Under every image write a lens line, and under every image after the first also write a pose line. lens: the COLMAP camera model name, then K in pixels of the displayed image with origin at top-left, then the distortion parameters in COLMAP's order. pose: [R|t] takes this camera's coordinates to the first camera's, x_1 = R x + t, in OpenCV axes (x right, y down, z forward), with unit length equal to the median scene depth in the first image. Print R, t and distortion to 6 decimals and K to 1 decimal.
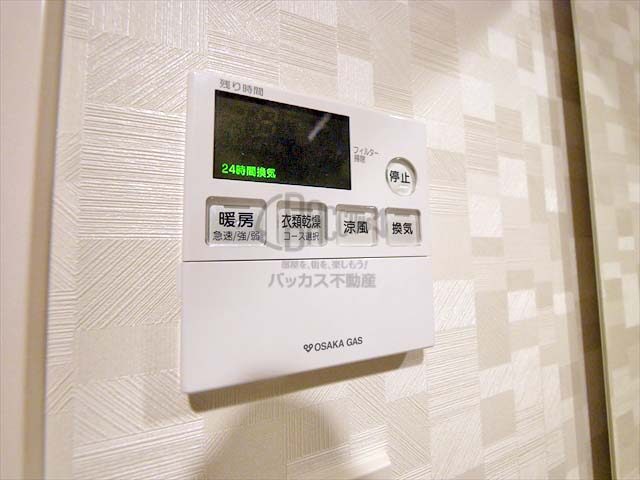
lens RADIAL K [[258.9, 0, 320.5], [0, 258.9, 239.3], [0, 0, 1]] dist [-0.000807, -0.000046]
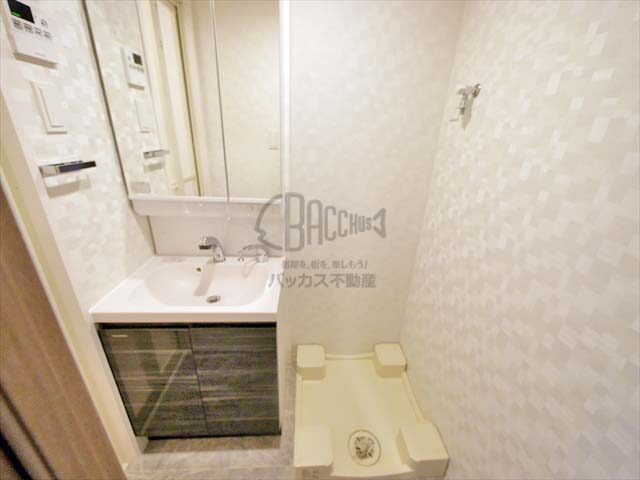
lens RADIAL K [[258.9, 0, 320.1], [0, 258.9, 238.5], [0, 0, 1]] dist [-0.000807, -0.000046]
pose [[0.308439, -0.326147, 0.893585, -2.570710], [-0.110243, 0.920799, 0.374132, -0.302787], [-0.944834, -0.213909, 0.248055, -4.024490]]
